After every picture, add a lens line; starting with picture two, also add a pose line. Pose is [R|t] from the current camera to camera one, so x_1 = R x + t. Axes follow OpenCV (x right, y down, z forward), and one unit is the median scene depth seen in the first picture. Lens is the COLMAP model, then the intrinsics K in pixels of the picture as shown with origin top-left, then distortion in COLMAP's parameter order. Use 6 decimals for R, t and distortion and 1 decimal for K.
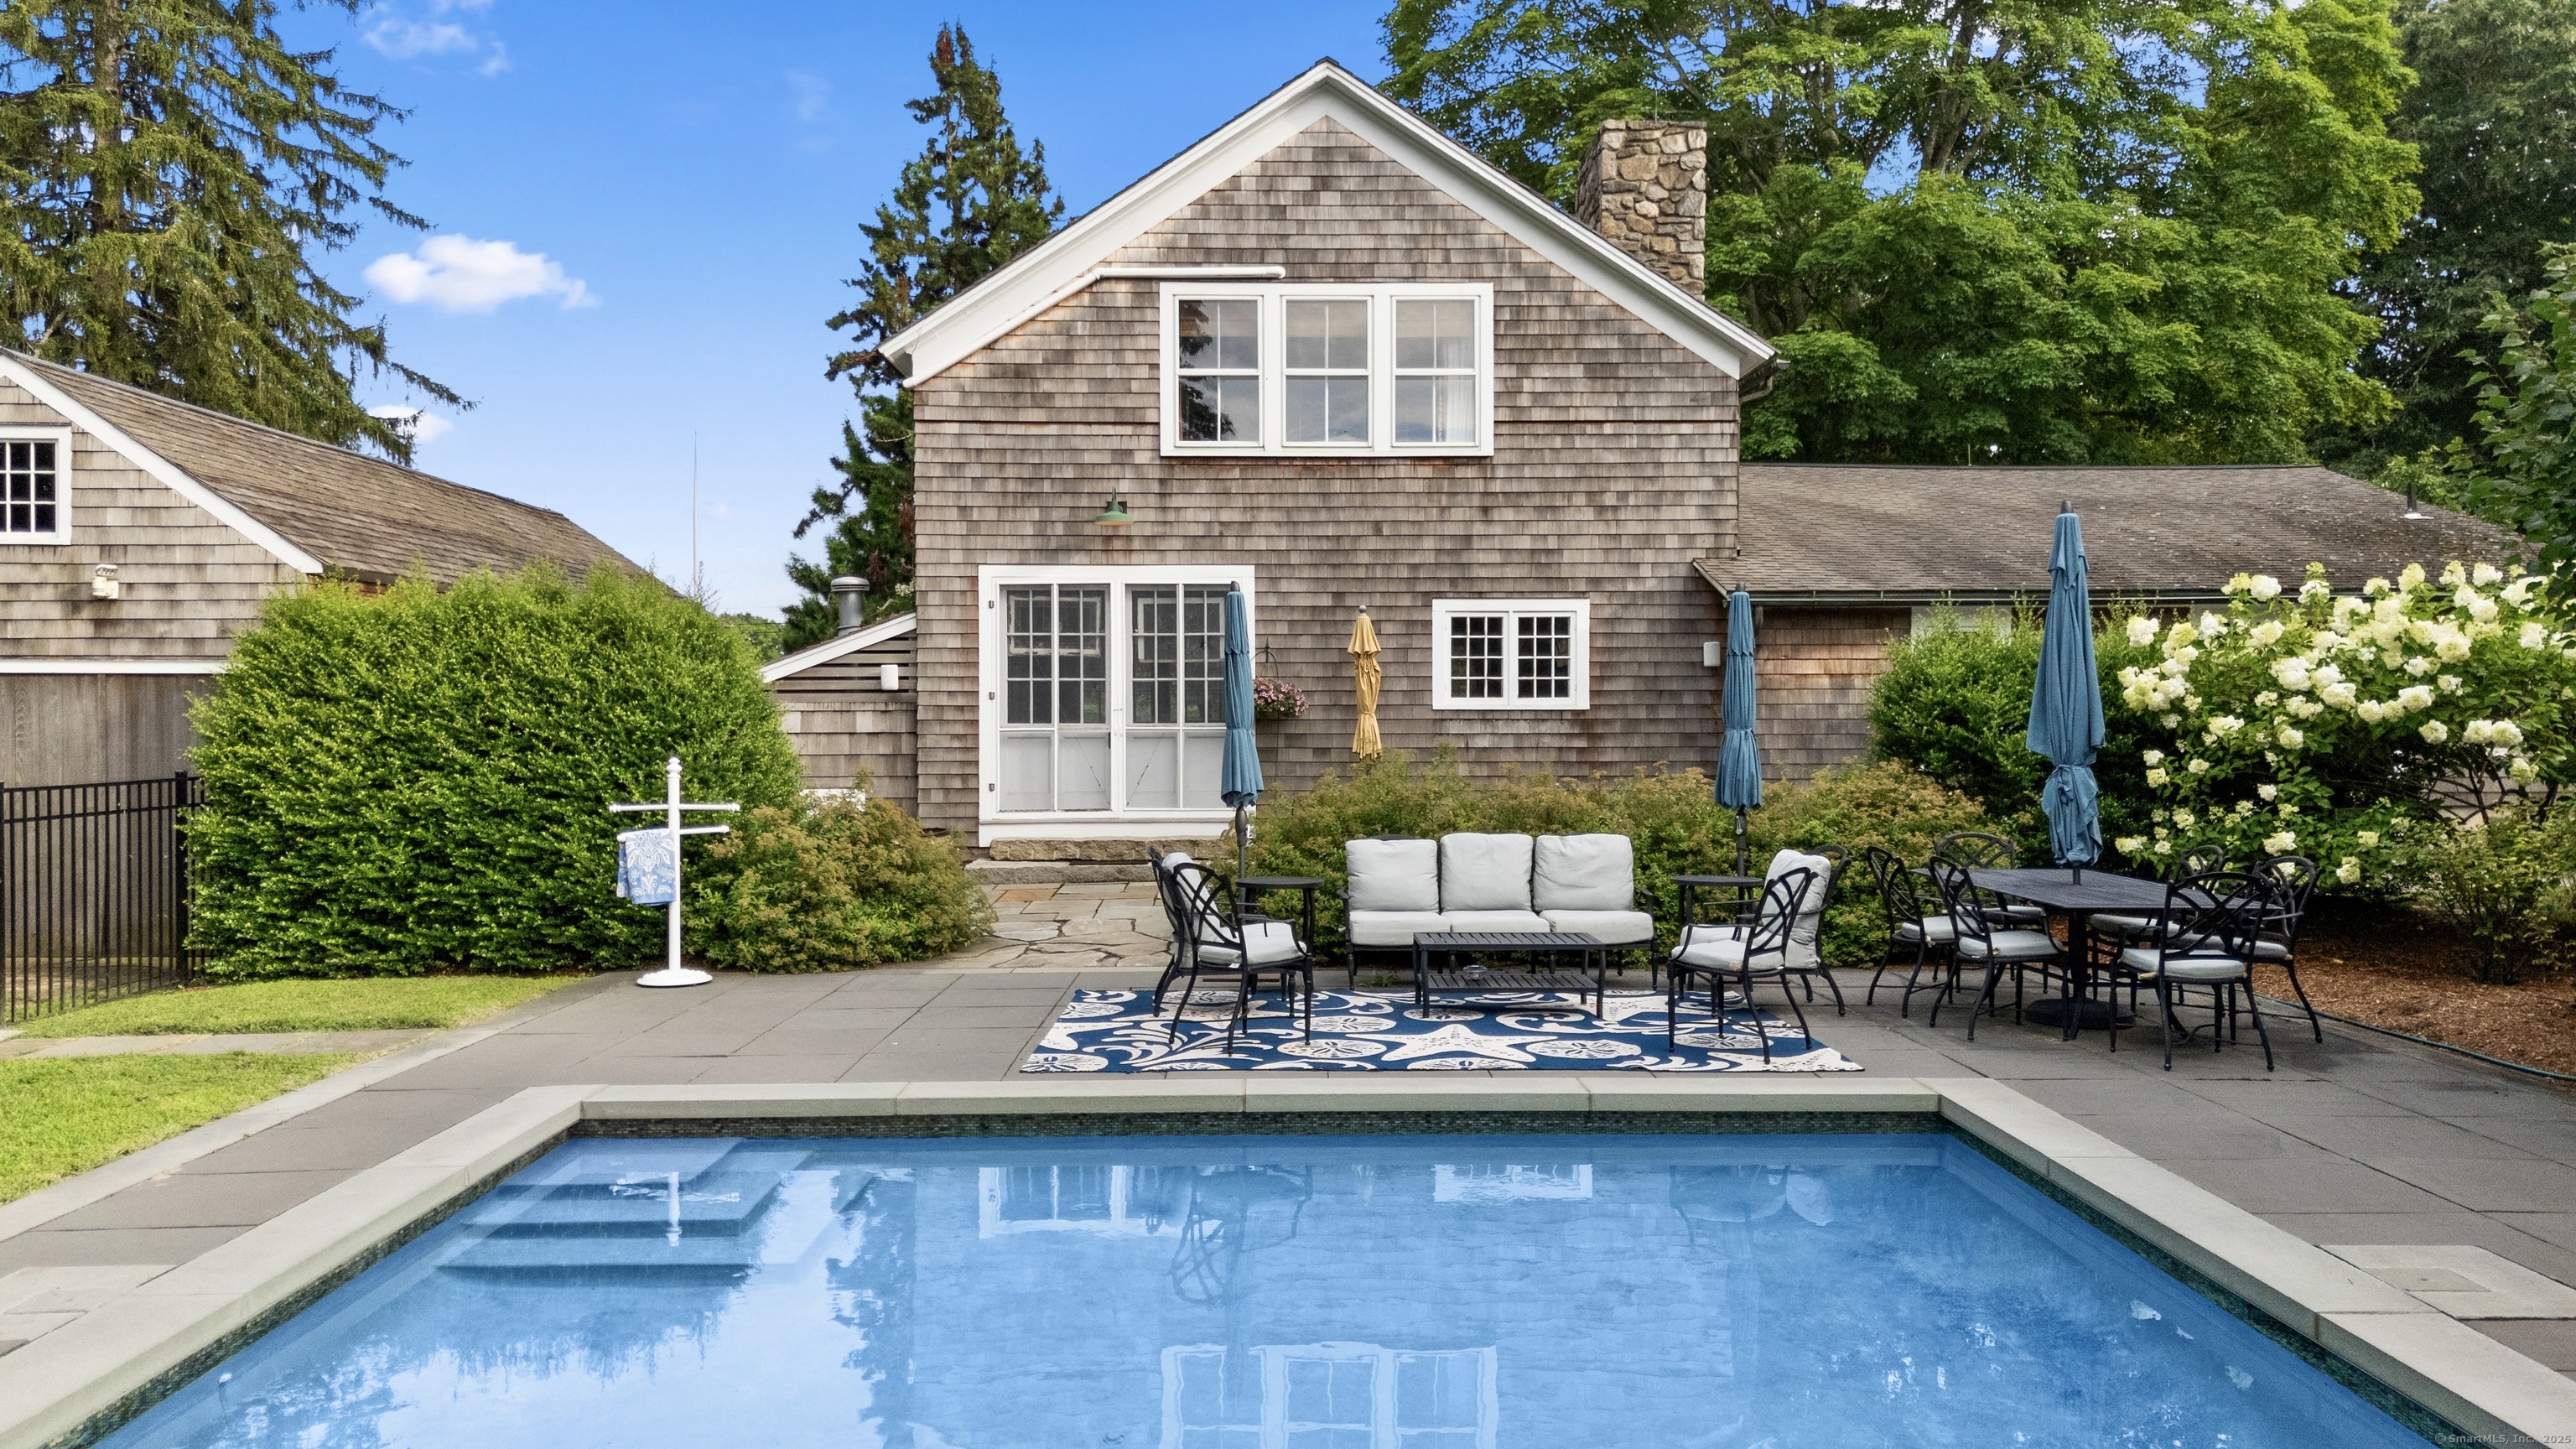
lens RADIAL K [[1914.3, 0, 1292.5], [0, 1914.3, 725.8], [0, 0, 1]] dist [0.068304, -0.017601]
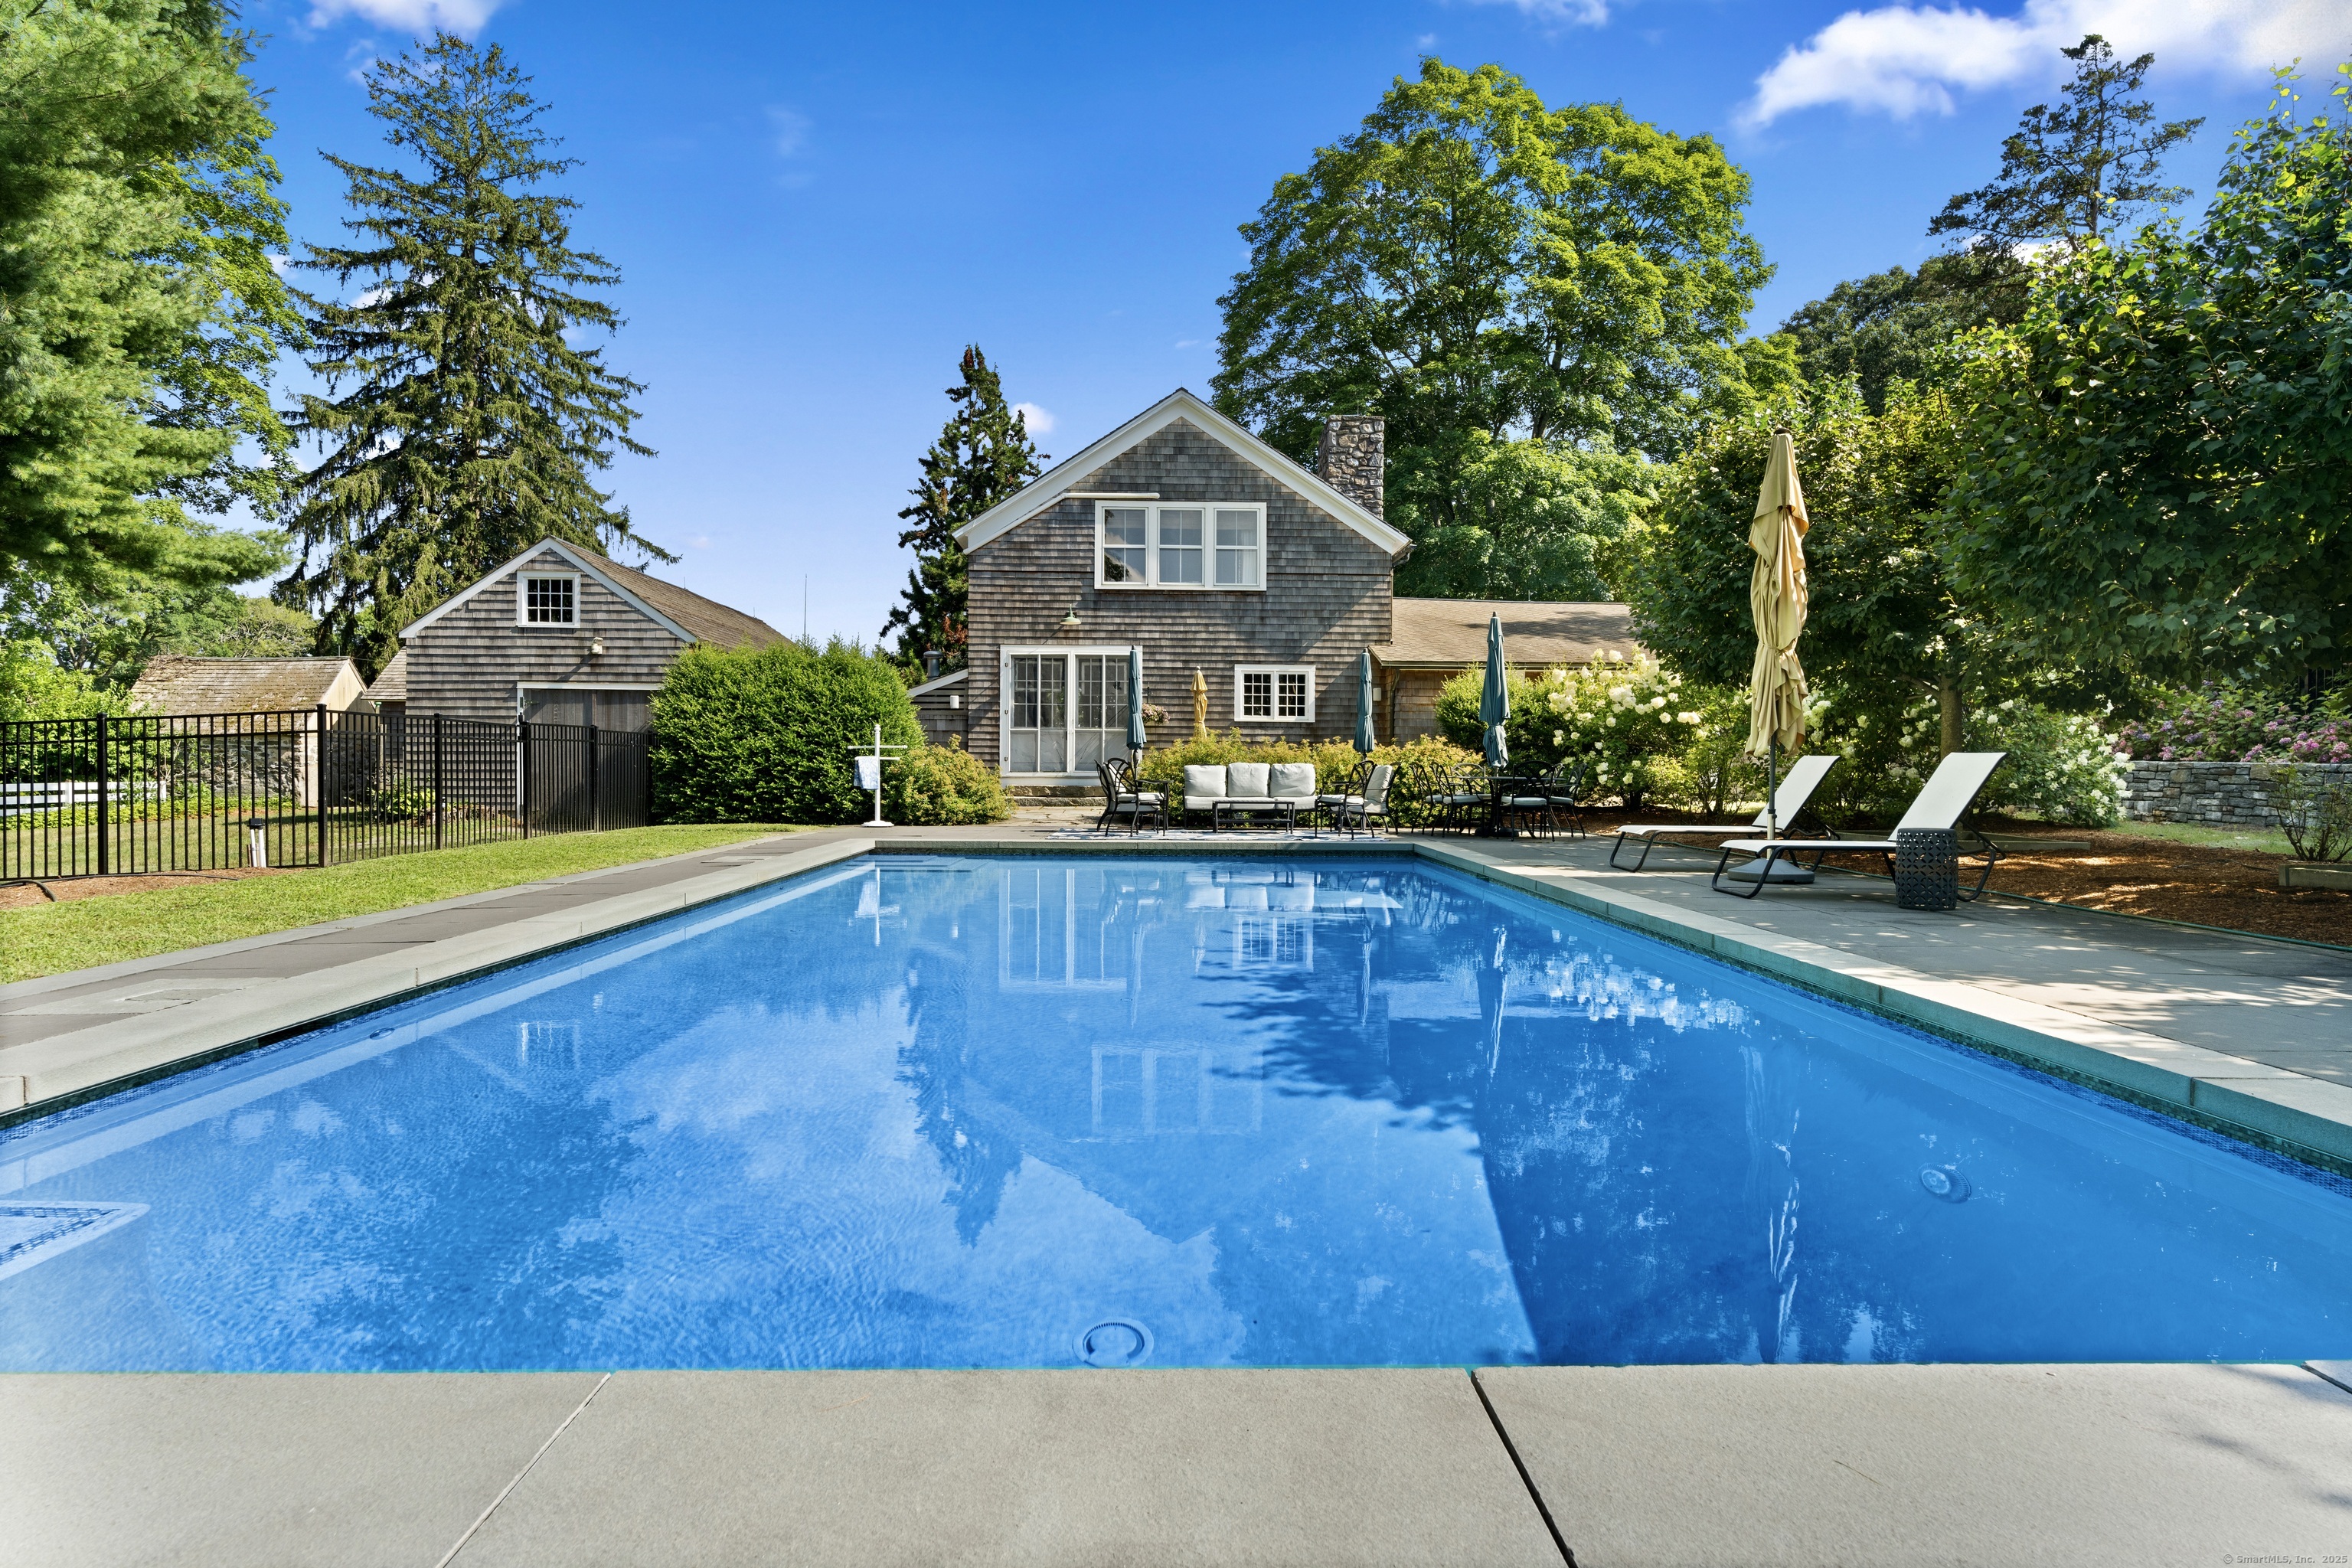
lens RADIAL K [[1287.6, 0, 1189.9], [0, 1287.6, 779.8], [0, 0, 1]] dist [0.001567, 0.001530]
pose [[0.999807, 0.006723, 0.018434, 0.004488], [-0.006773, 0.999974, 0.002648, 0.046965], [-0.018416, -0.002772, 0.999827, -0.300095]]
